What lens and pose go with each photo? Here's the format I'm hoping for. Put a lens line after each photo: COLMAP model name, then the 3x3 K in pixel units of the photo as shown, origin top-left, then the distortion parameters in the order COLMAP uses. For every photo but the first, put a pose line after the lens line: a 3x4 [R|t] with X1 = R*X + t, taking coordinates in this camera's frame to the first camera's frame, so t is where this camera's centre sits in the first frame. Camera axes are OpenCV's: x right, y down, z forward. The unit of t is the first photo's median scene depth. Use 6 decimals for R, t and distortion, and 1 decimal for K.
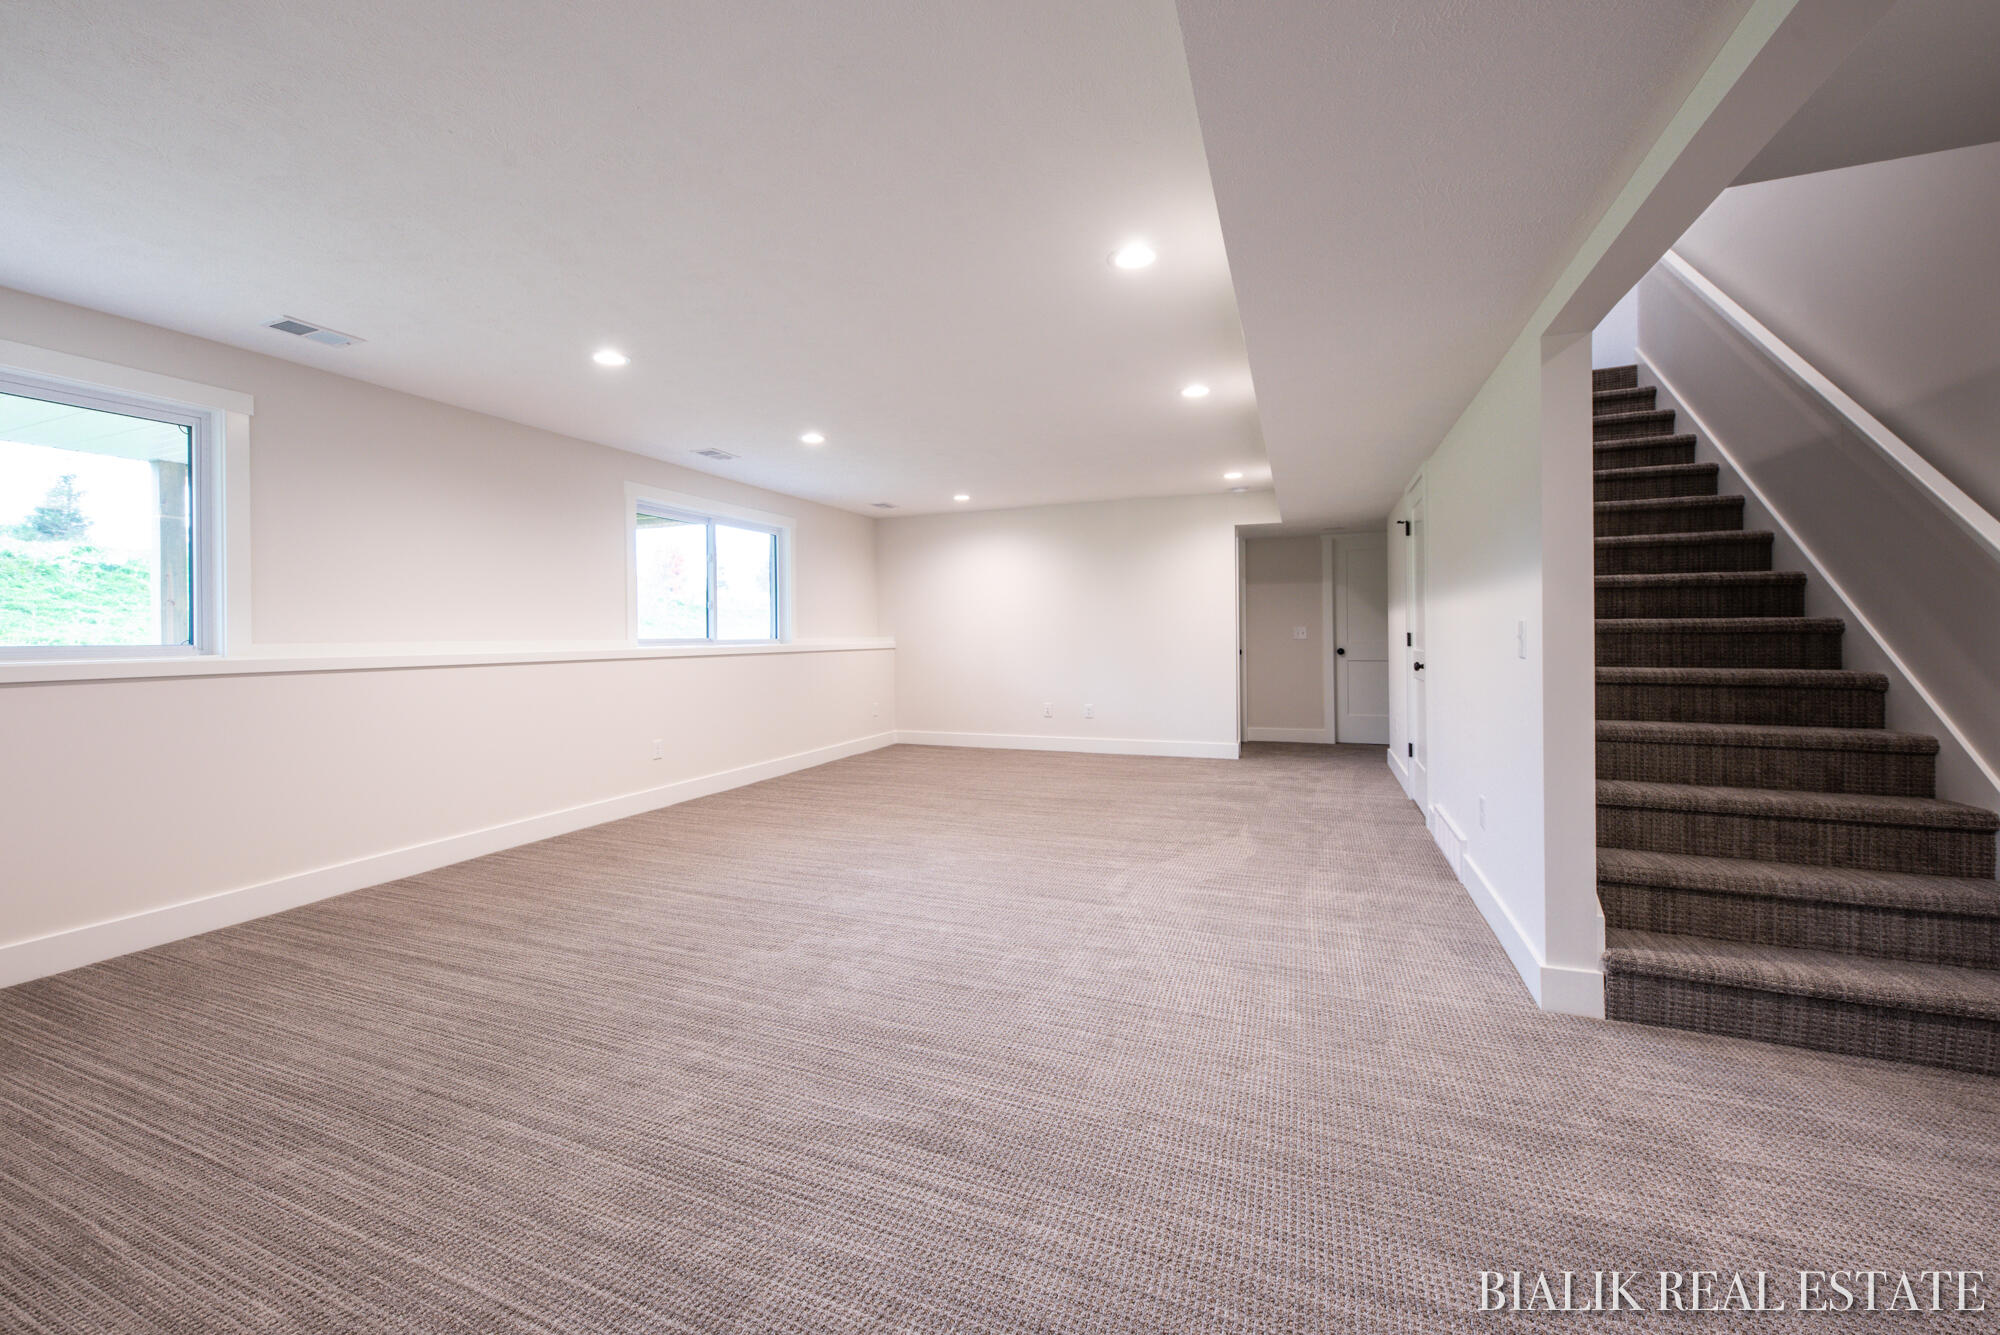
lens RADIAL K [[801.9, 0, 997.9], [0, 801.9, 643.8], [0, 0, 1]] dist [-0.000058, -0.000204]
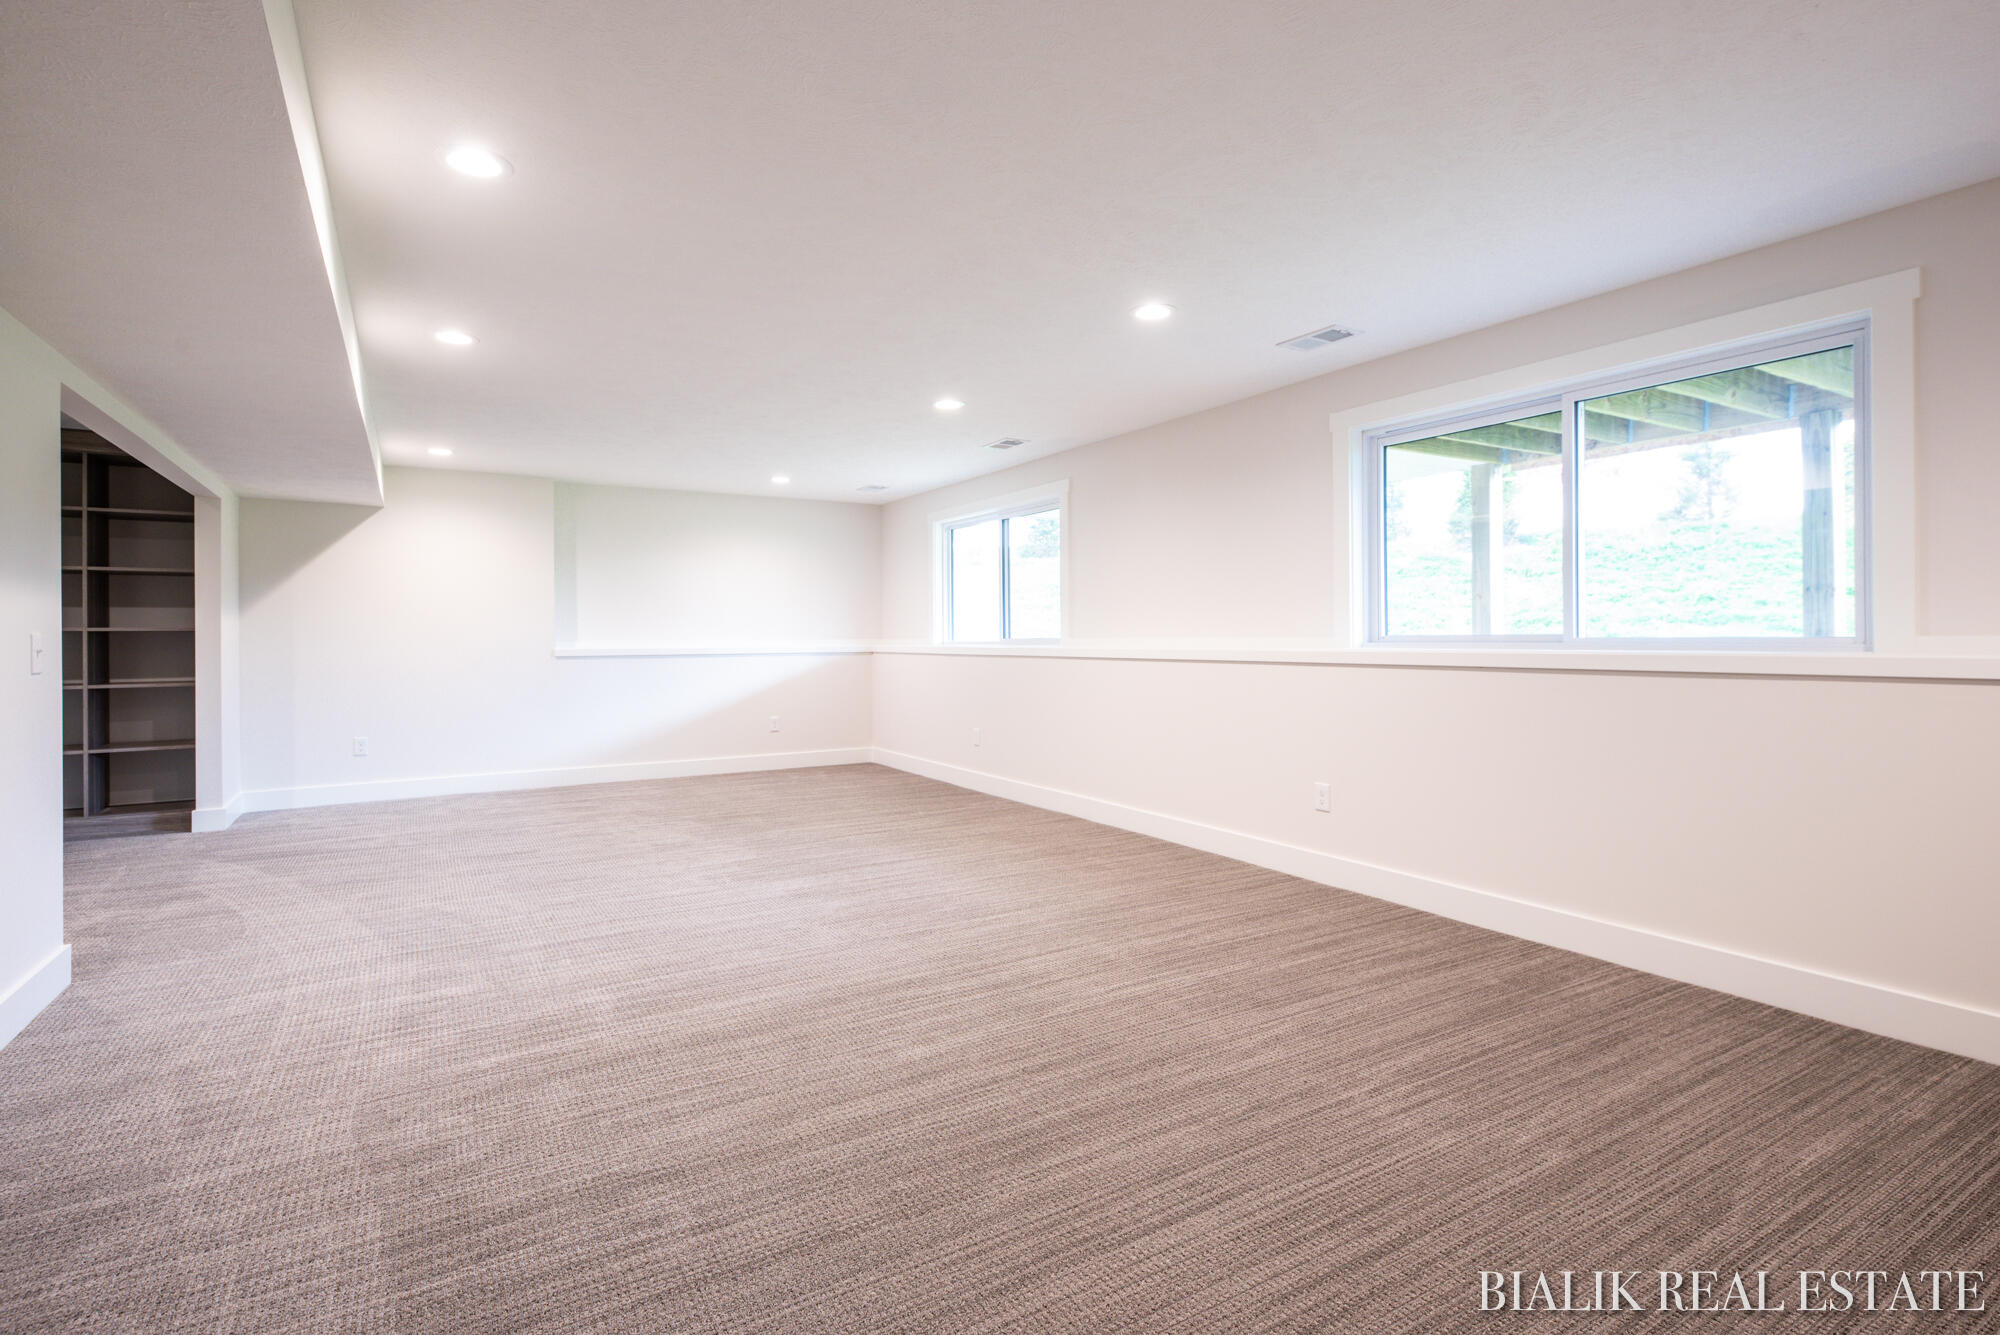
lens RADIAL K [[954.5, 0, 999.2], [0, 954.5, 642.3], [0, 0, 1]] dist [0.001393, 0.000086]
pose [[-0.601185, 0.017338, -0.798922, 0.433236], [0.007013, 0.999841, 0.016421, -0.016392], [0.799079, 0.004269, -0.601210, 1.381589]]
